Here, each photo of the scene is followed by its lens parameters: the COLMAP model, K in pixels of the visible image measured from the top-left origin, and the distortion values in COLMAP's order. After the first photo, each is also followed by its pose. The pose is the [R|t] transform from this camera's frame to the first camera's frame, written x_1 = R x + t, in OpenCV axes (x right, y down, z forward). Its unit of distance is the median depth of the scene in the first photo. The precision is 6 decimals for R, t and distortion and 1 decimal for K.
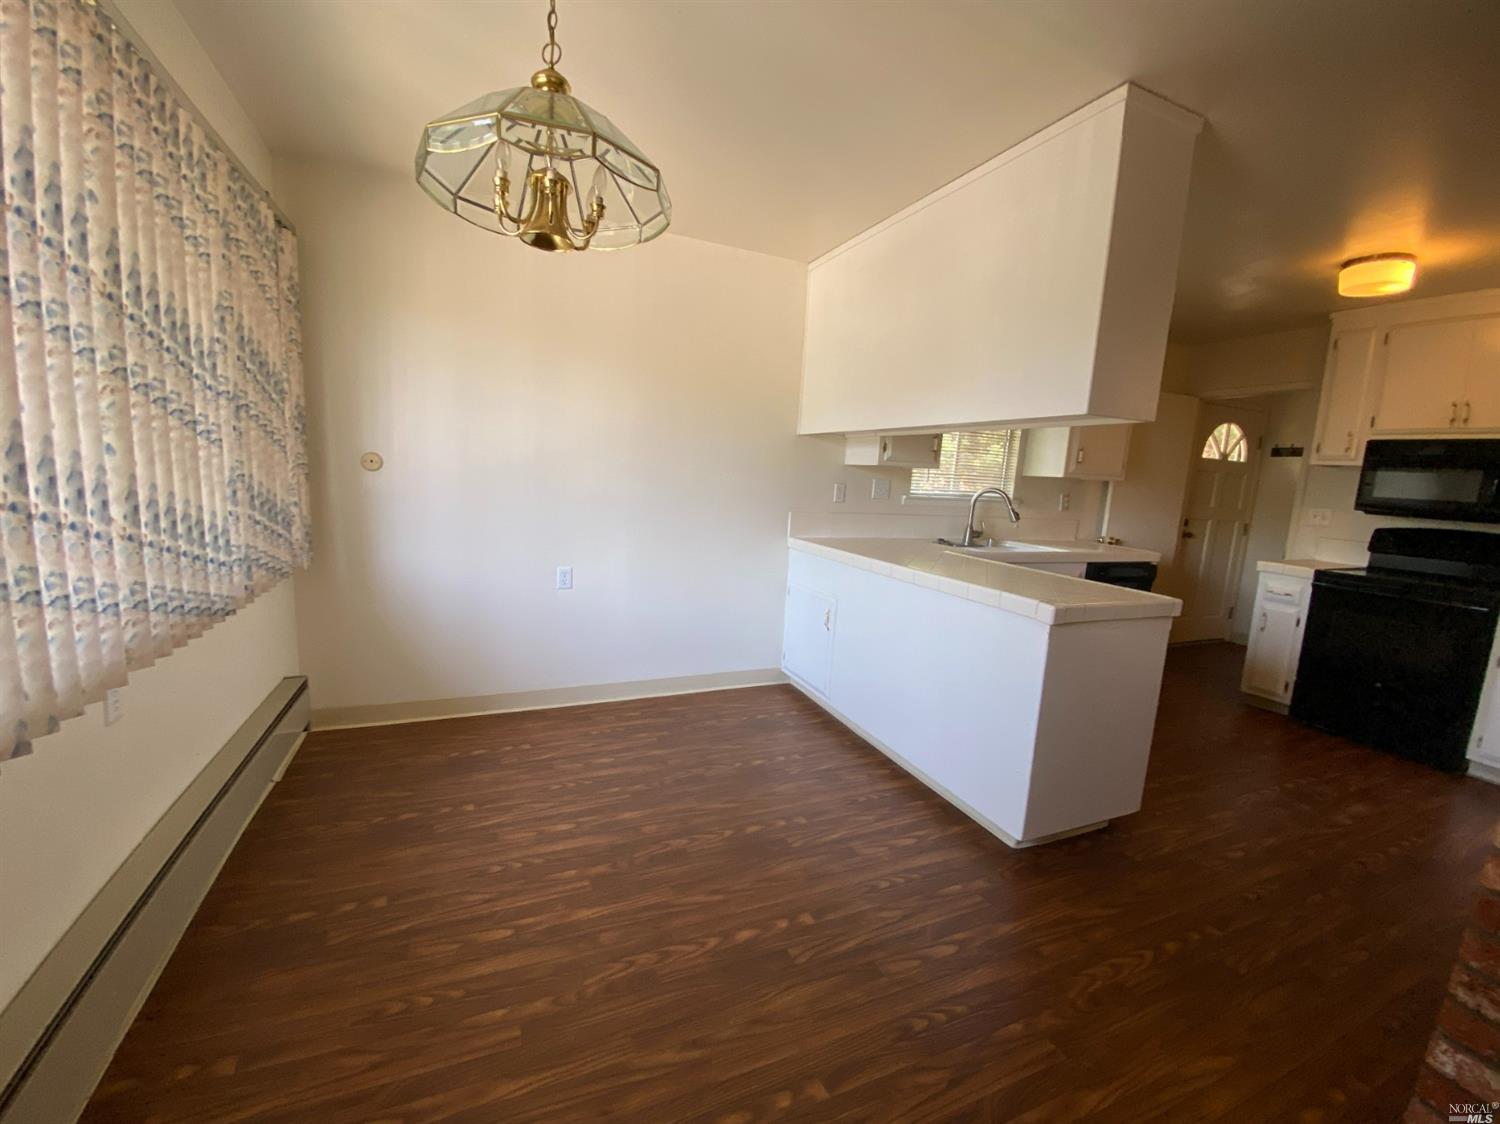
lens RADIAL K [[602.8, 0, 750.0], [0, 602.8, 562.0], [0, 0, 1]] dist [0.020869, -0.020990]
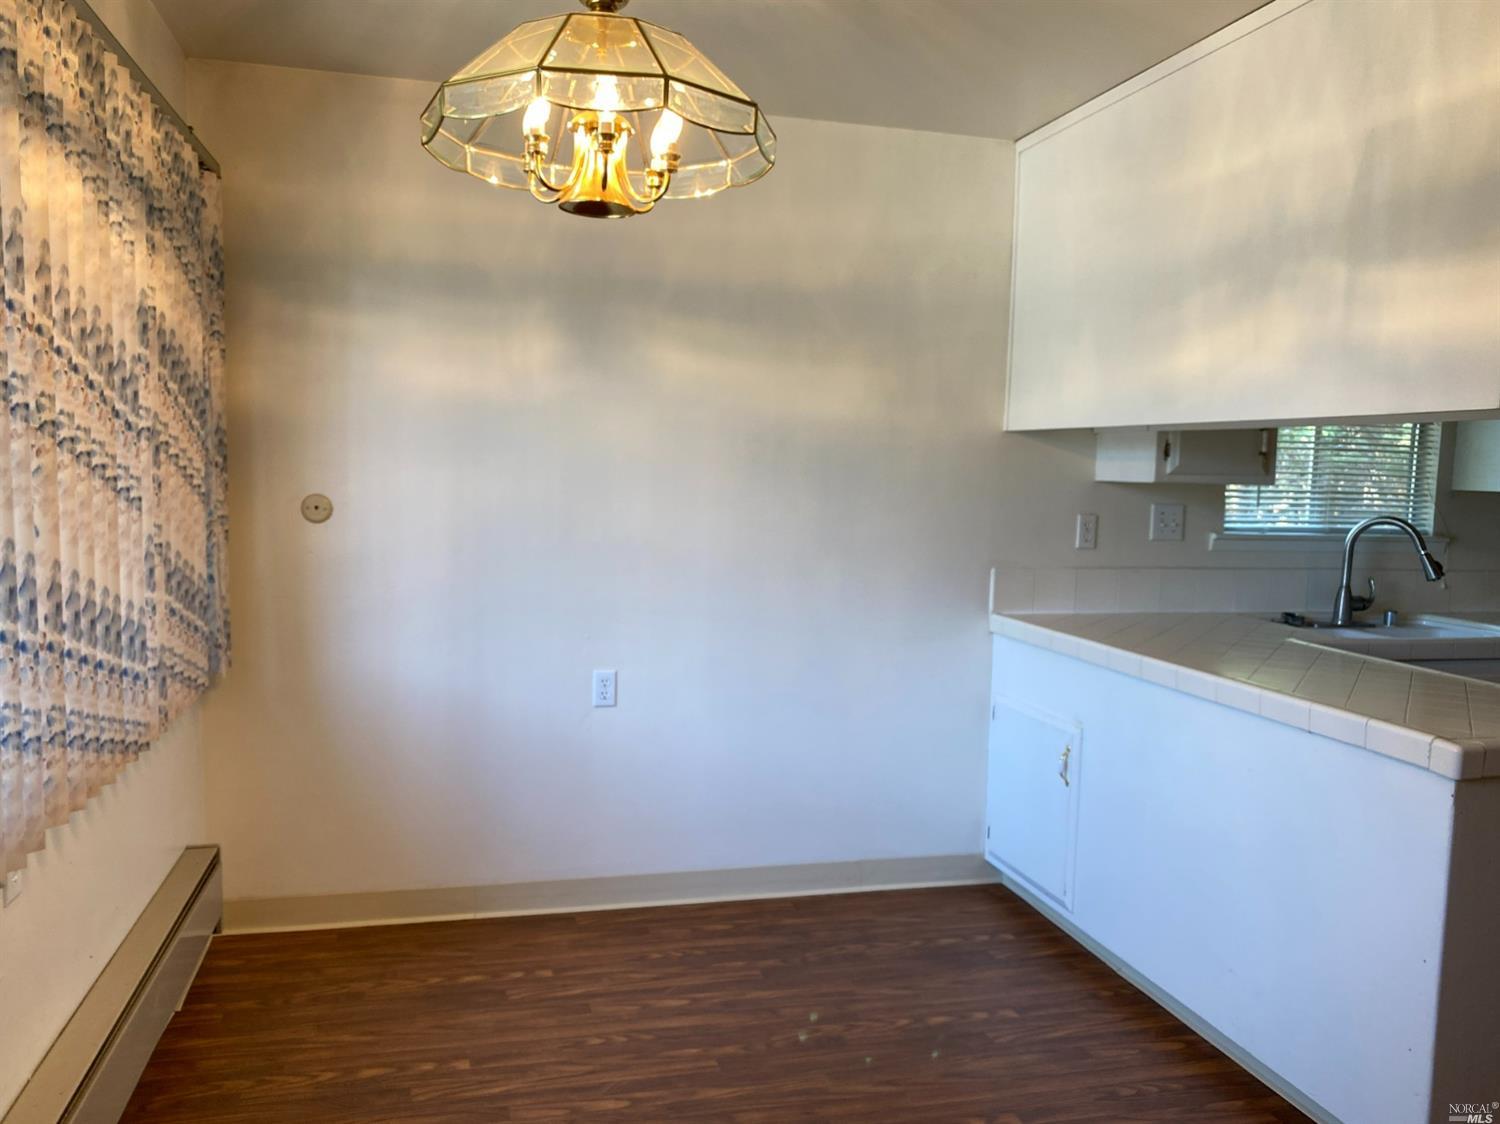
lens RADIAL K [[1157.9, 0, 745.9], [0, 1157.9, 582.8], [0, 0, 1]] dist [-0.005171, -0.005082]
pose [[0.986899, -0.014947, -0.160646, 0.014559], [0.005734, 0.998320, -0.057661, -0.012791], [0.161238, 0.055984, 0.985326, -0.106442]]
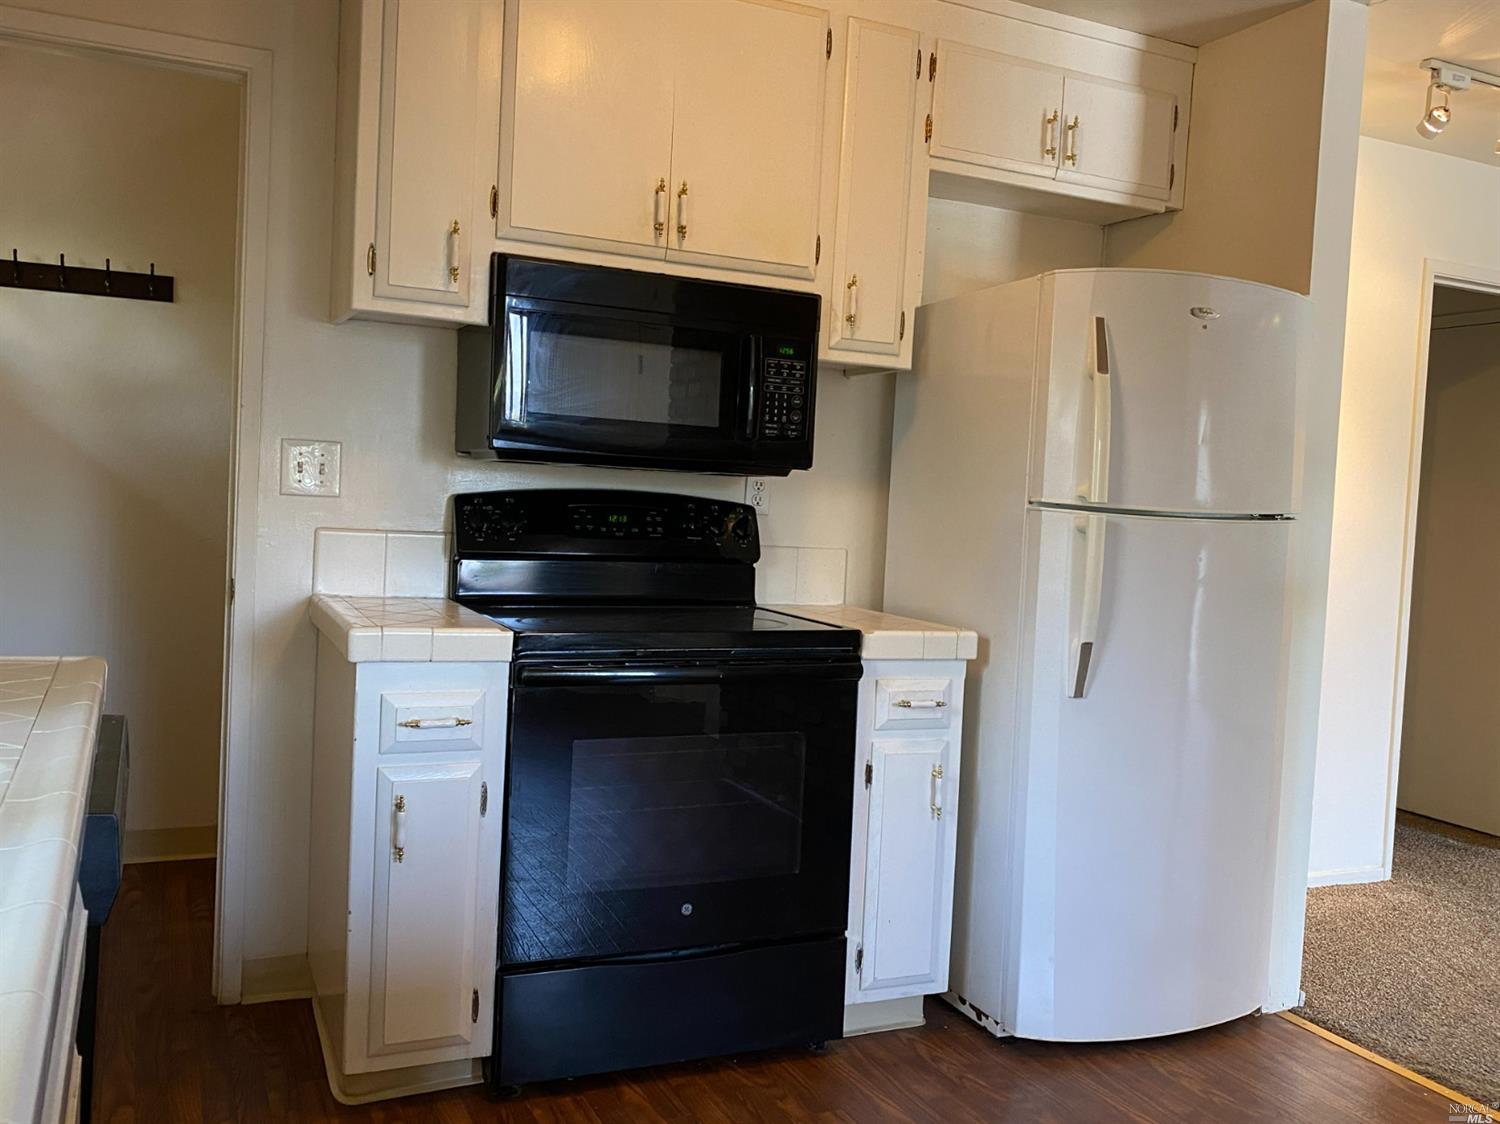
lens RADIAL K [[1298.7, 0, 751.4], [0, 1298.7, 569.3], [0, 0, 1]] dist [0.094758, -0.002544]
pose [[-0.029549, -0.110883, 0.993394, 0.276555], [0.094075, 0.989108, 0.113203, -0.109310], [-0.995127, 0.096798, -0.018796, 1.069838]]
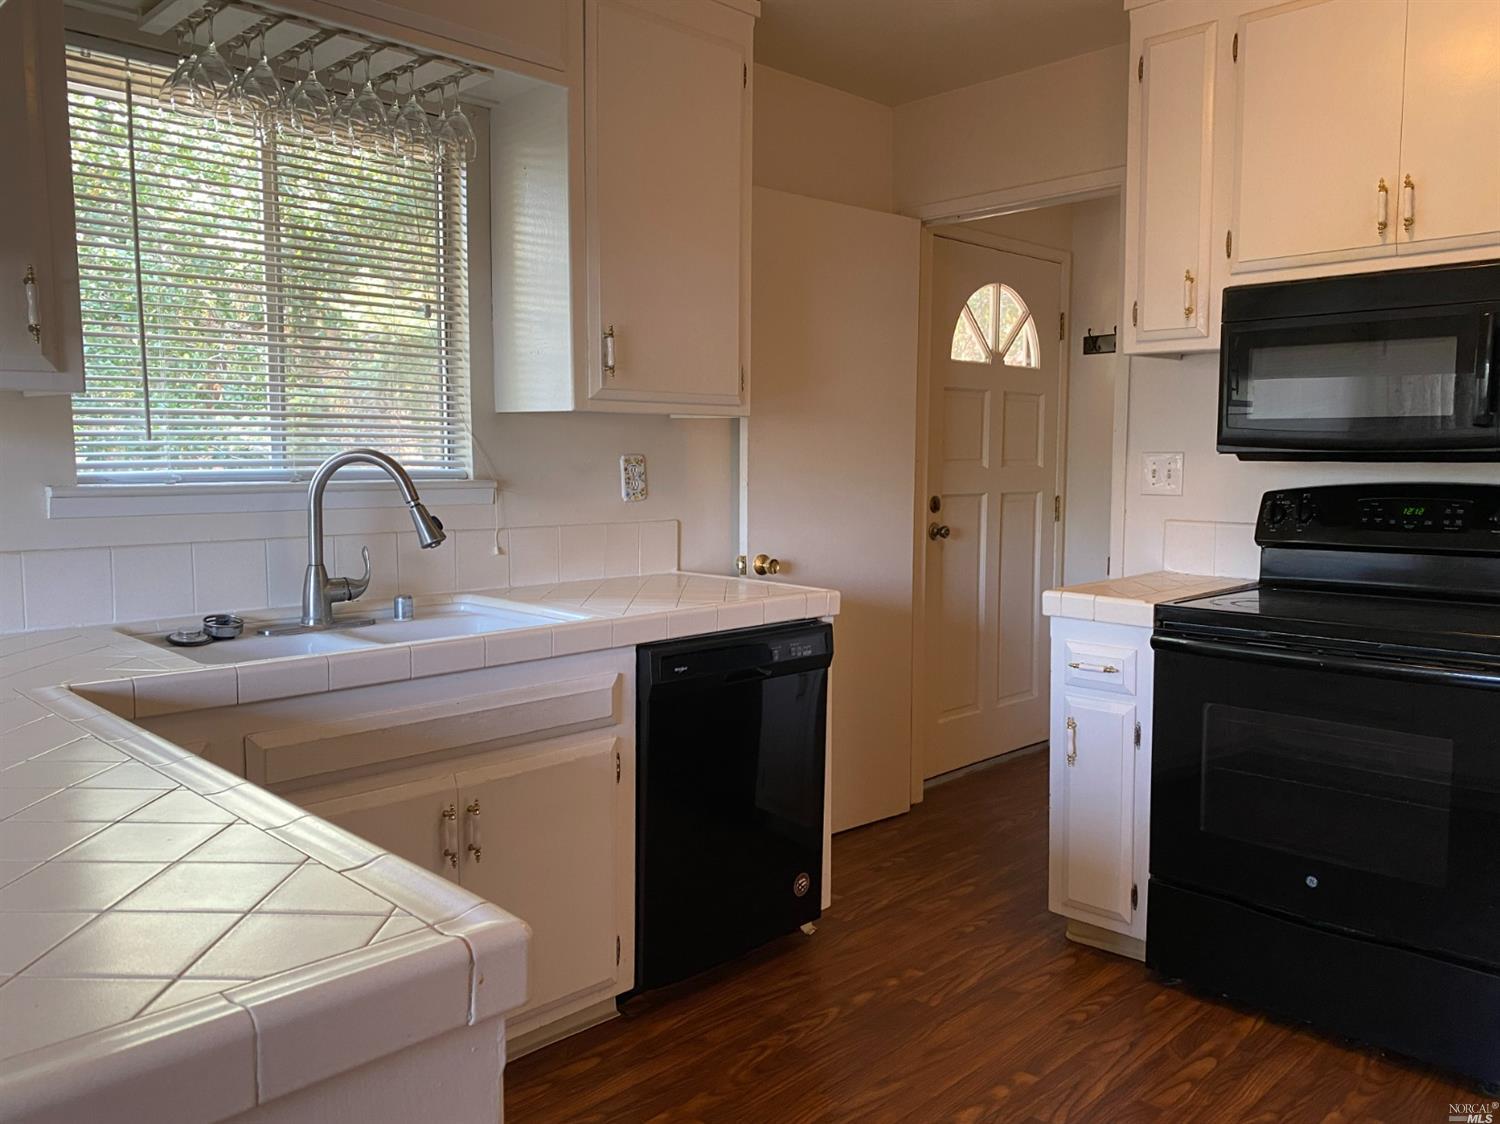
lens RADIAL K [[1150.5, 0, 758.7], [0, 1150.5, 558.9], [0, 0, 1]] dist [0.007827, -0.004065]
pose [[0.926711, -0.088838, 0.365123, 0.496884], [0.104451, 0.994260, -0.023193, -0.033701], [-0.360966, 0.059631, 0.930670, 0.453203]]
